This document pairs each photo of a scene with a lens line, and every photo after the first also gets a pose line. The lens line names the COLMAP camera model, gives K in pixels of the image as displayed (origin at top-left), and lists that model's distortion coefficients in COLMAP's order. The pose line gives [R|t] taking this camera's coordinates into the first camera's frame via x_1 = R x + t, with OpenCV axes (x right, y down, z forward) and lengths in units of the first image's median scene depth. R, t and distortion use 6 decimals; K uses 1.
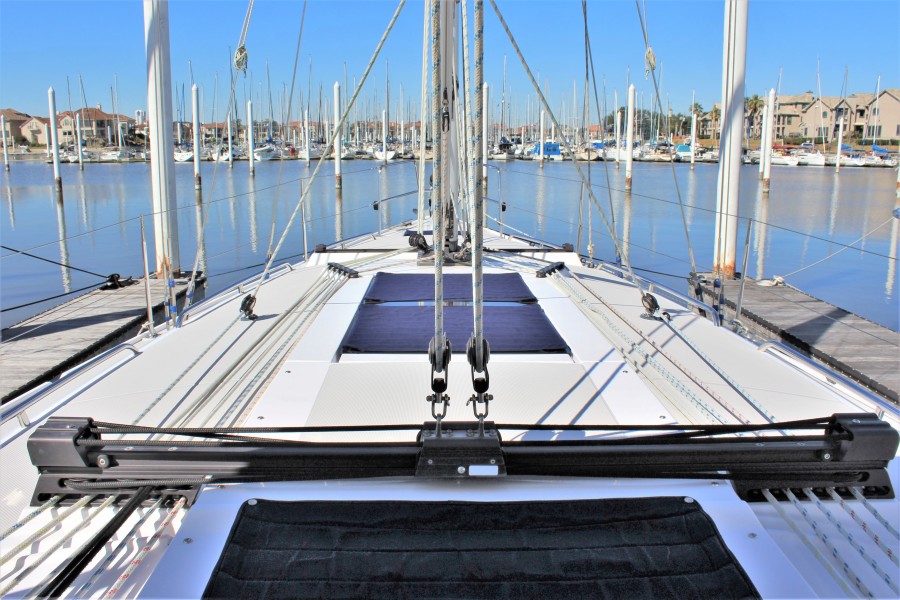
lens RADIAL K [[769.0, 0, 447.4], [0, 769.0, 299.5], [0, 0, 1]] dist [-0.173288, 0.169079]
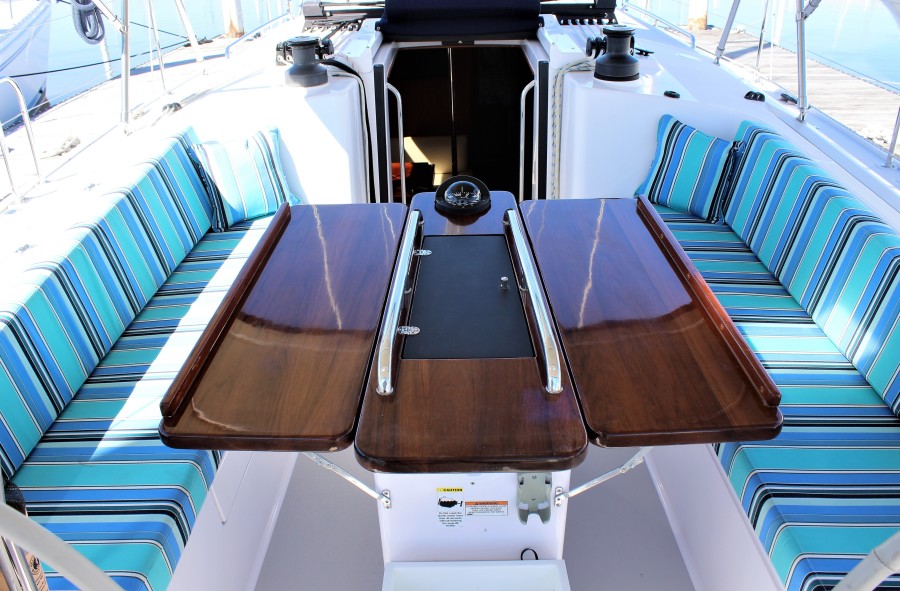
lens RADIAL K [[779.9, 0, 442.6], [0, 779.9, 294.5], [0, 0, 1]] dist [-0.161085, 0.140492]
pose [[0.999203, -0.018547, -0.035347, 0.046361], [0.026802, 0.967941, 0.249744, 0.518491], [0.029582, -0.250493, 0.967666, -1.967500]]
